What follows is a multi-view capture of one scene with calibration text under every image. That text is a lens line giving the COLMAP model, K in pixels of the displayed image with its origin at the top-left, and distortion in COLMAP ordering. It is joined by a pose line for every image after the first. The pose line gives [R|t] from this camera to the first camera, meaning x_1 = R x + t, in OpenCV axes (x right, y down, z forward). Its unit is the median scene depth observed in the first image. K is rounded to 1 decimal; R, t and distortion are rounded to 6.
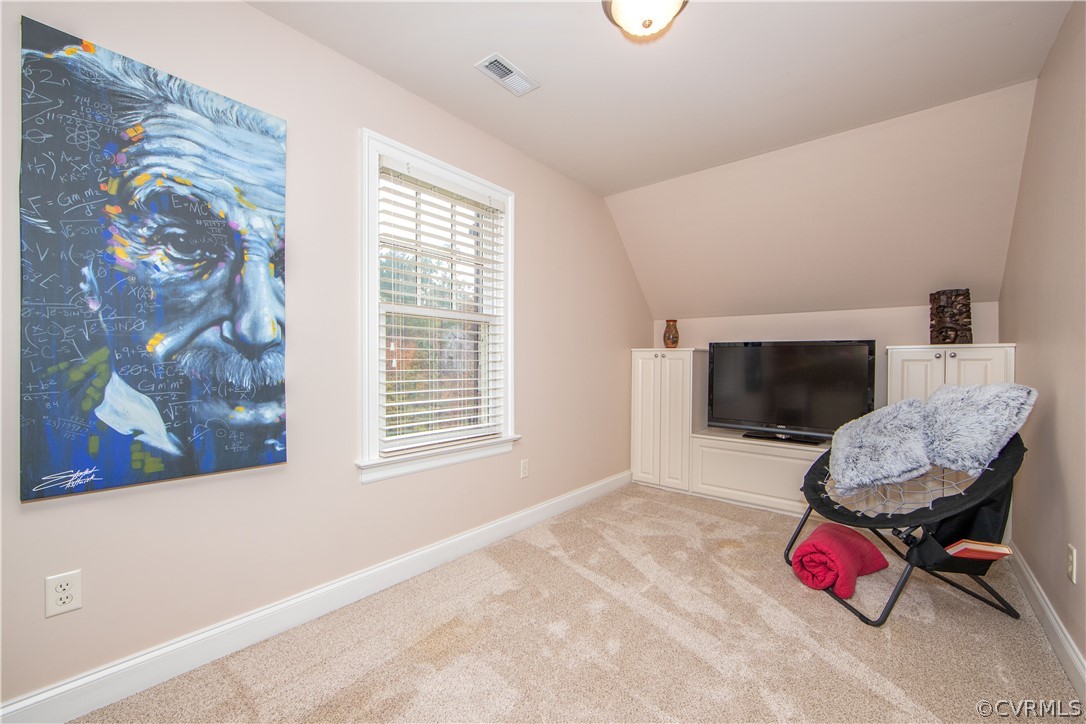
lens RADIAL K [[440.5, 0, 543.0], [0, 440.5, 362.0], [0, 0, 1]] dist [-0.000162, 0.000075]
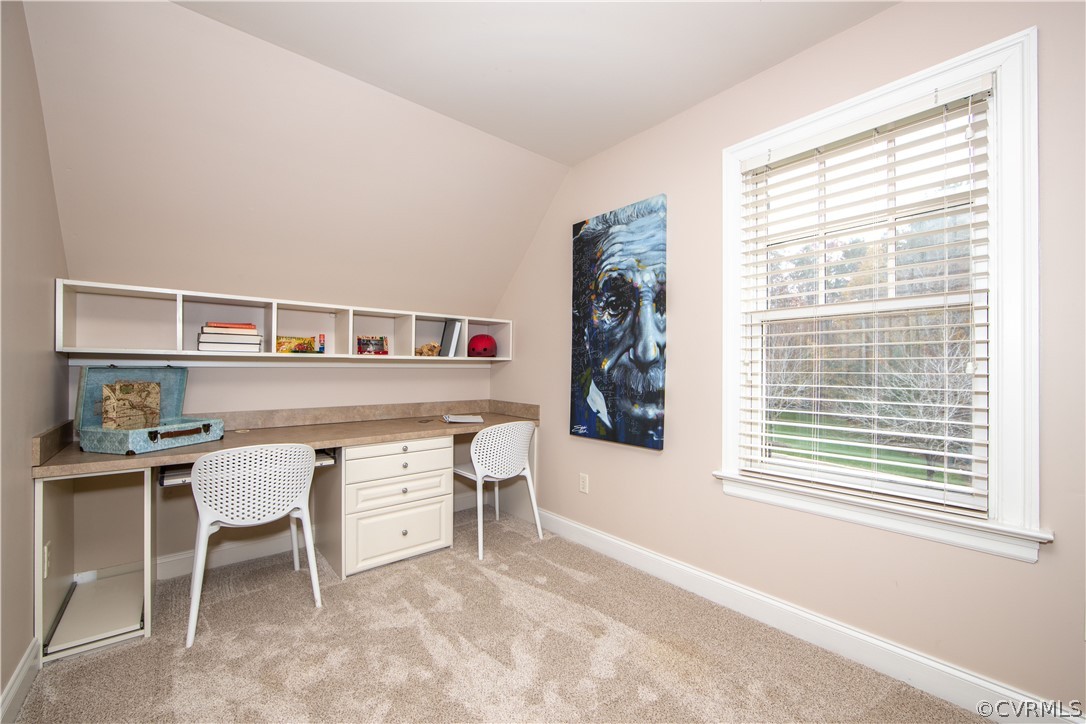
lens RADIAL K [[440.5, 0, 543.0], [0, 440.5, 362.0], [0, 0, 1]] dist [-0.000162, 0.000075]
pose [[-0.163818, -0.025138, -0.986170, 0.885357], [-0.002937, 0.999683, -0.024994, -0.004471], [0.986486, -0.001198, -0.163840, 0.977628]]
